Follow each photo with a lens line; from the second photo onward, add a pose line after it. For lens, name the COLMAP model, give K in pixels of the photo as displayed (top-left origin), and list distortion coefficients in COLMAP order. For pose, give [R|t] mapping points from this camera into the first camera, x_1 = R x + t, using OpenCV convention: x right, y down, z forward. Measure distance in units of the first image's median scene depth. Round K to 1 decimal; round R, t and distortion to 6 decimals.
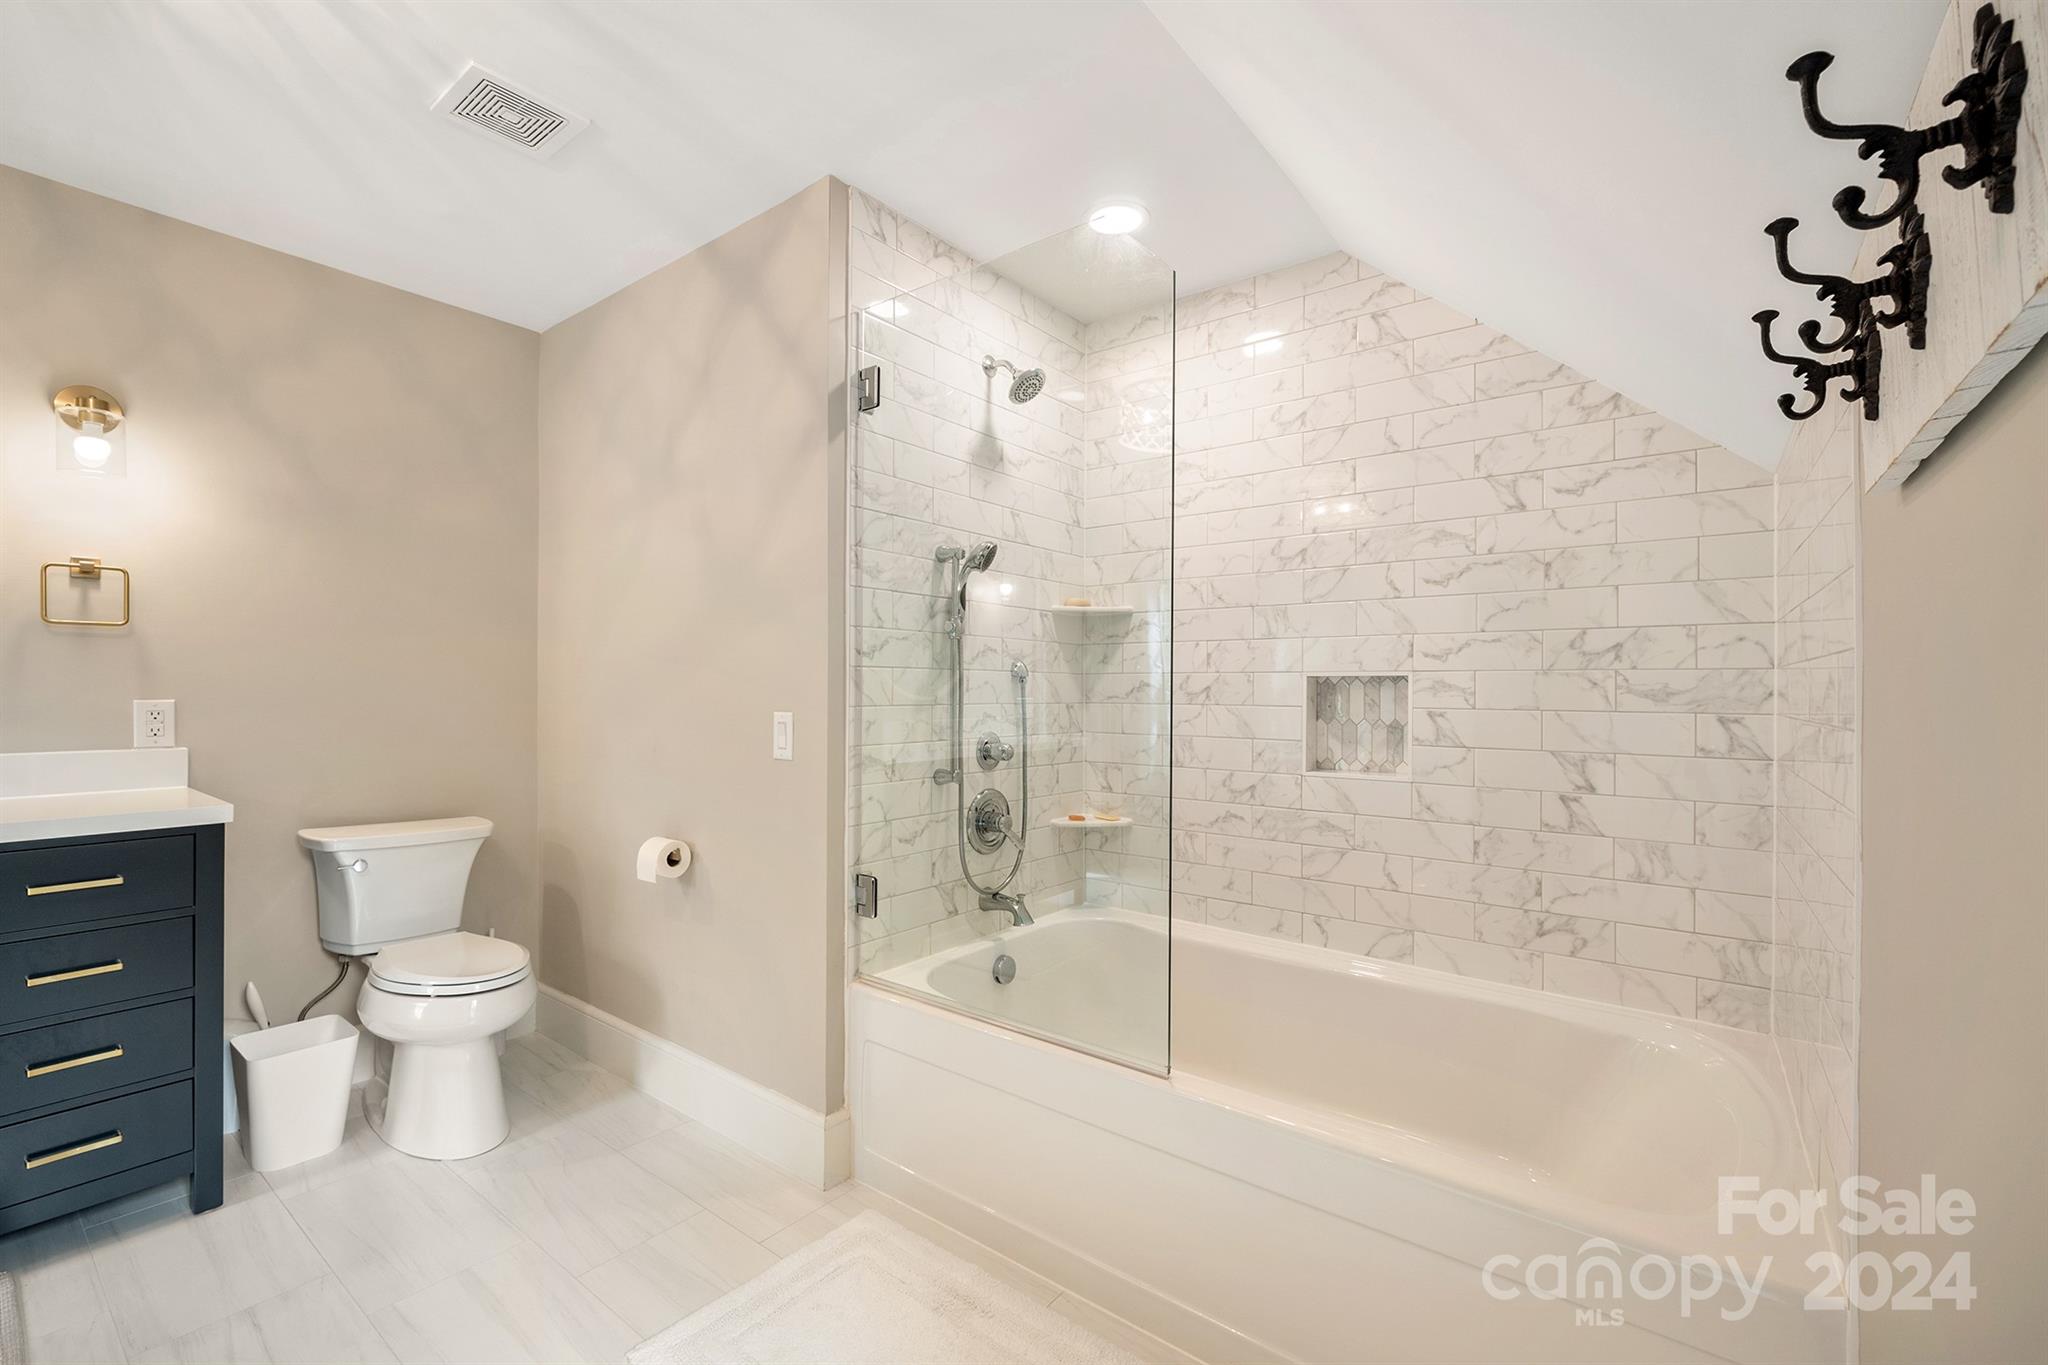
lens RADIAL K [[868.8, 0, 1016.6], [0, 868.8, 687.7], [0, 0, 1]] dist [-0.002487, -0.000351]
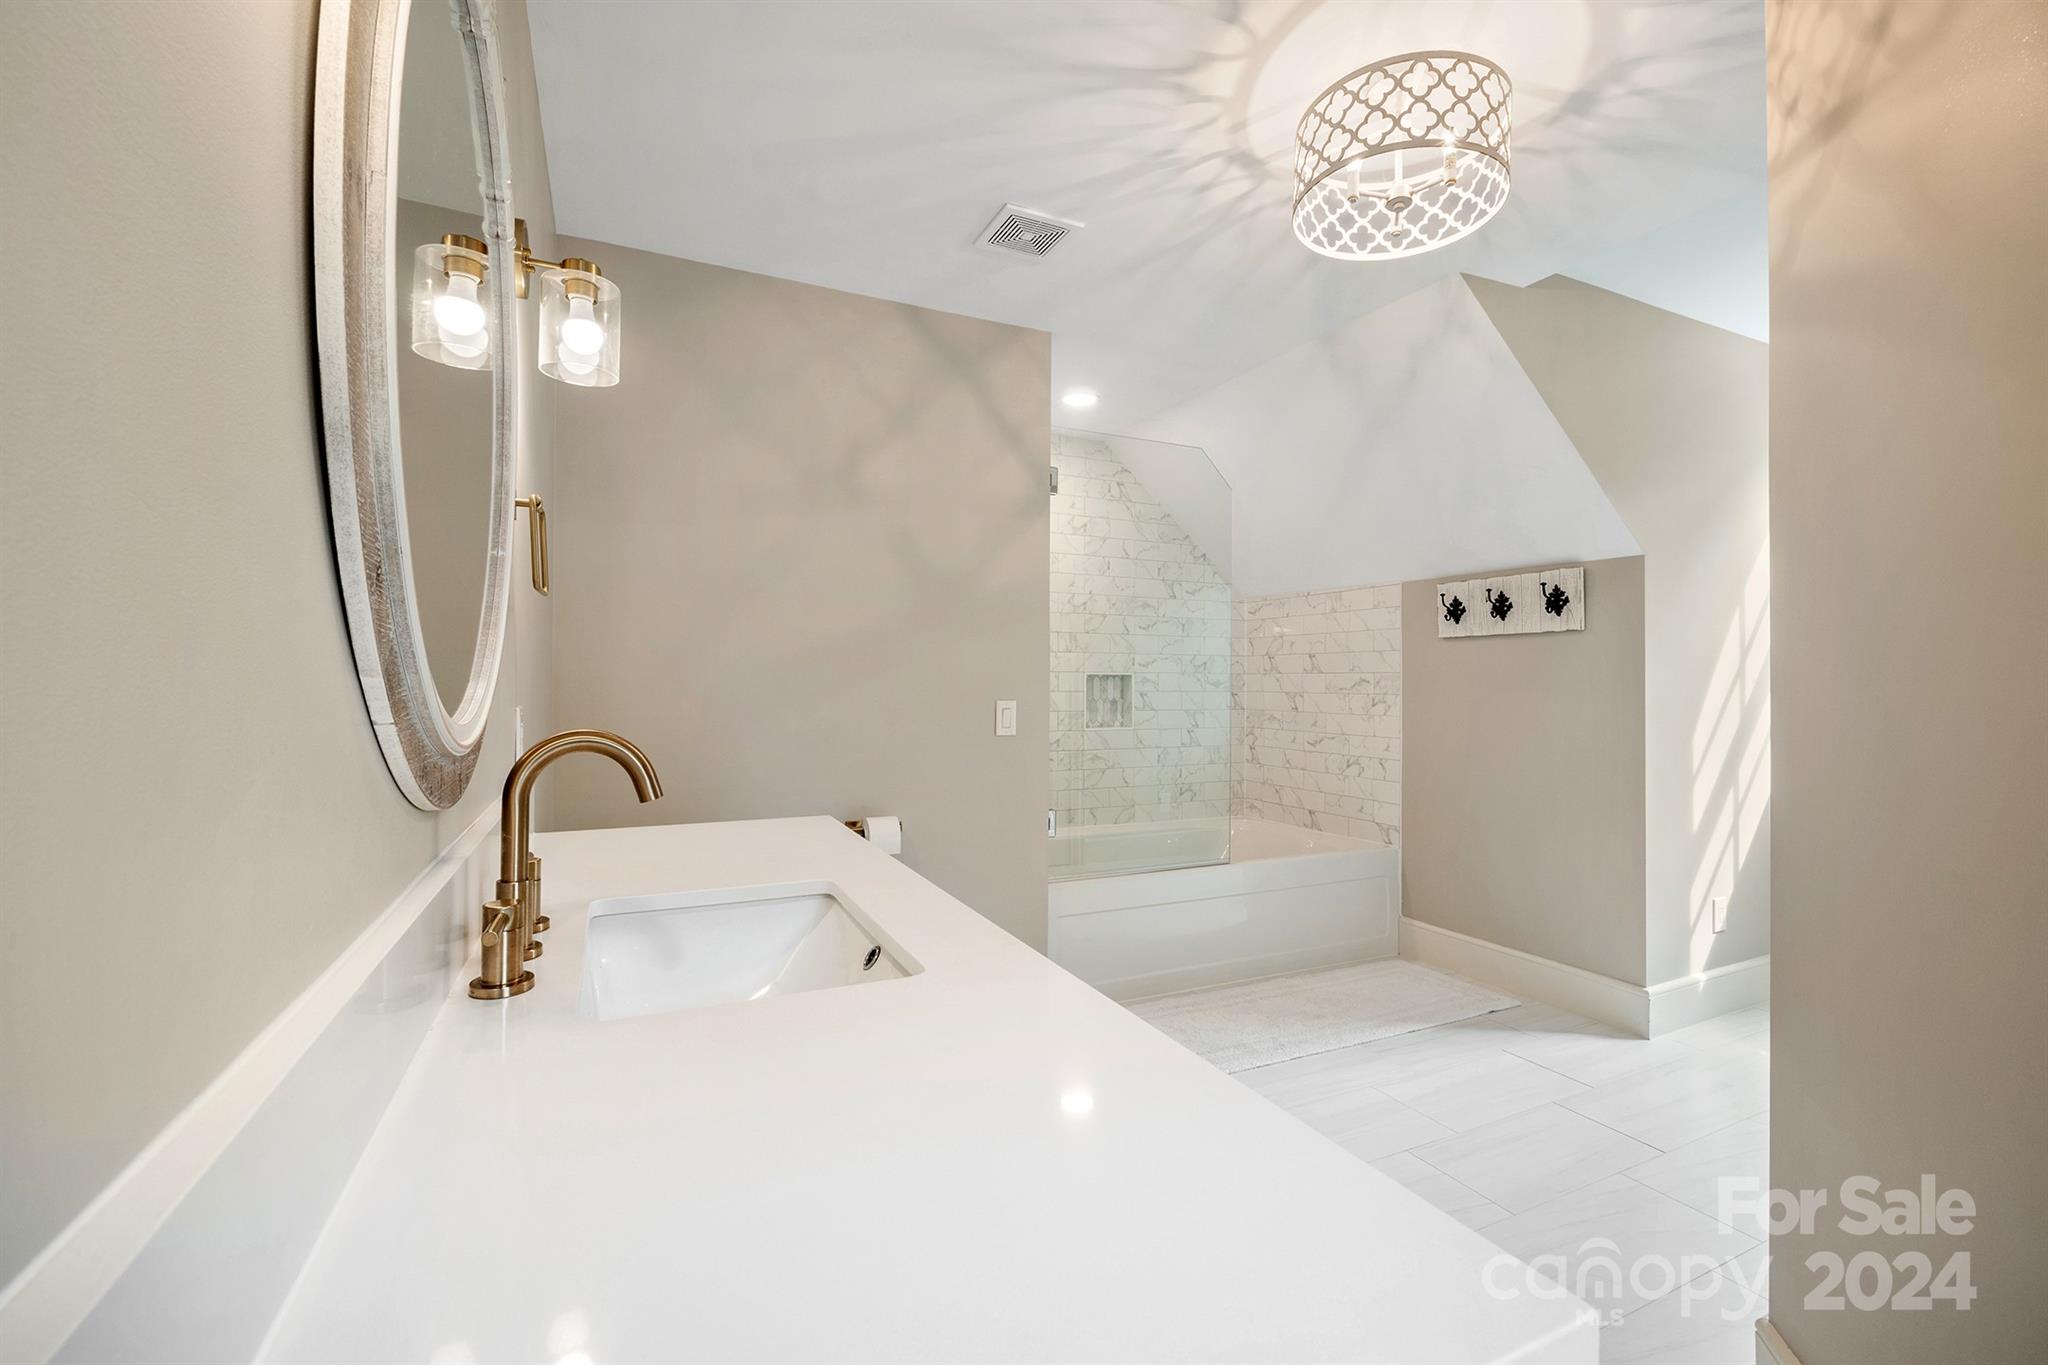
lens RADIAL K [[868.8, 0, 1010.2], [0, 868.8, 677.9], [0, 0, 1]] dist [-0.002487, -0.000351]
pose [[0.455137, 0.000528, 0.890421, -1.446631], [-0.005155, 0.999985, 0.002042, -0.010074], [-0.890406, -0.005520, 0.455133, 0.367652]]
